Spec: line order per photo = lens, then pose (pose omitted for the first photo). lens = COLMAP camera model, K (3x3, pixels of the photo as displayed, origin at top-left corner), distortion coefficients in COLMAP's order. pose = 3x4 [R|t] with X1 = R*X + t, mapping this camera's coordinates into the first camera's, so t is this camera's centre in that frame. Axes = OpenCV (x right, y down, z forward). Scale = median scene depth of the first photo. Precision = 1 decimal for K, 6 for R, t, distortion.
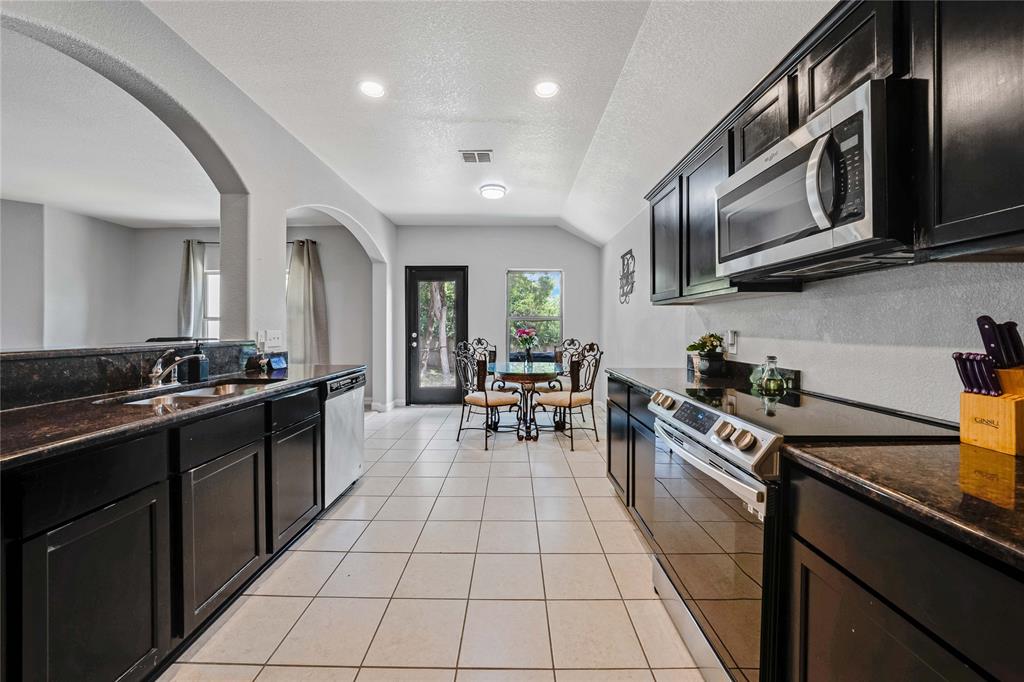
lens RADIAL K [[370.0, 0, 514.3], [0, 370.0, 333.3], [0, 0, 1]] dist [-0.002109, 0.001299]
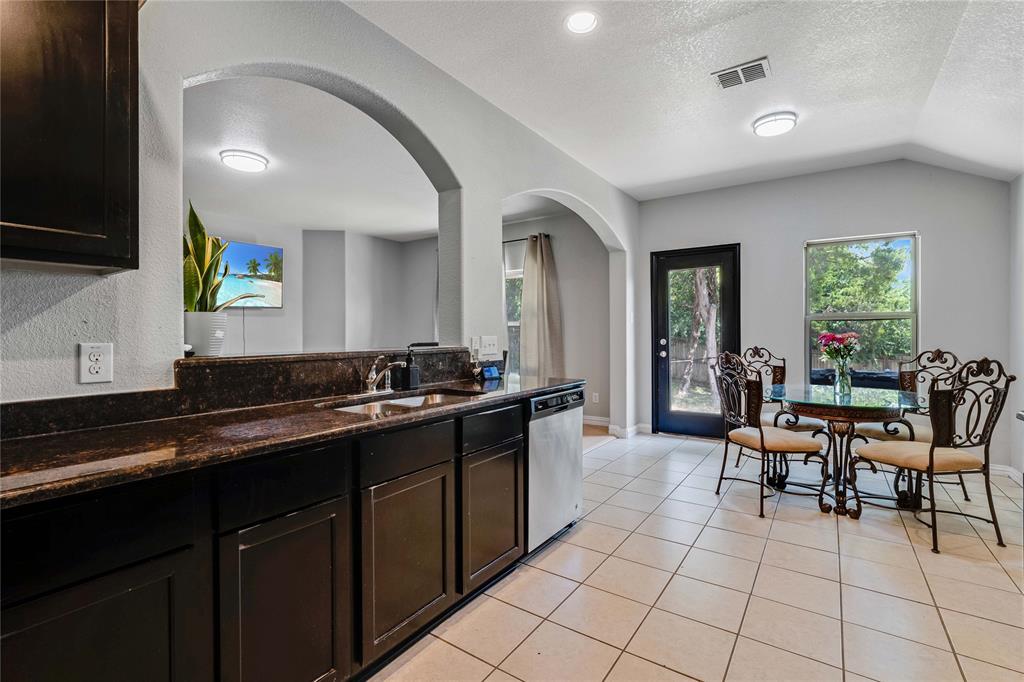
lens RADIAL K [[459.9, 0, 521.0], [0, 459.9, 336.6], [0, 0, 1]] dist [-0.003642, 0.002294]
pose [[0.829923, -0.000151, -0.557878, 0.034482], [-0.003006, 0.999984, -0.004741, -0.001229], [0.557870, 0.005611, 0.829909, 0.108774]]
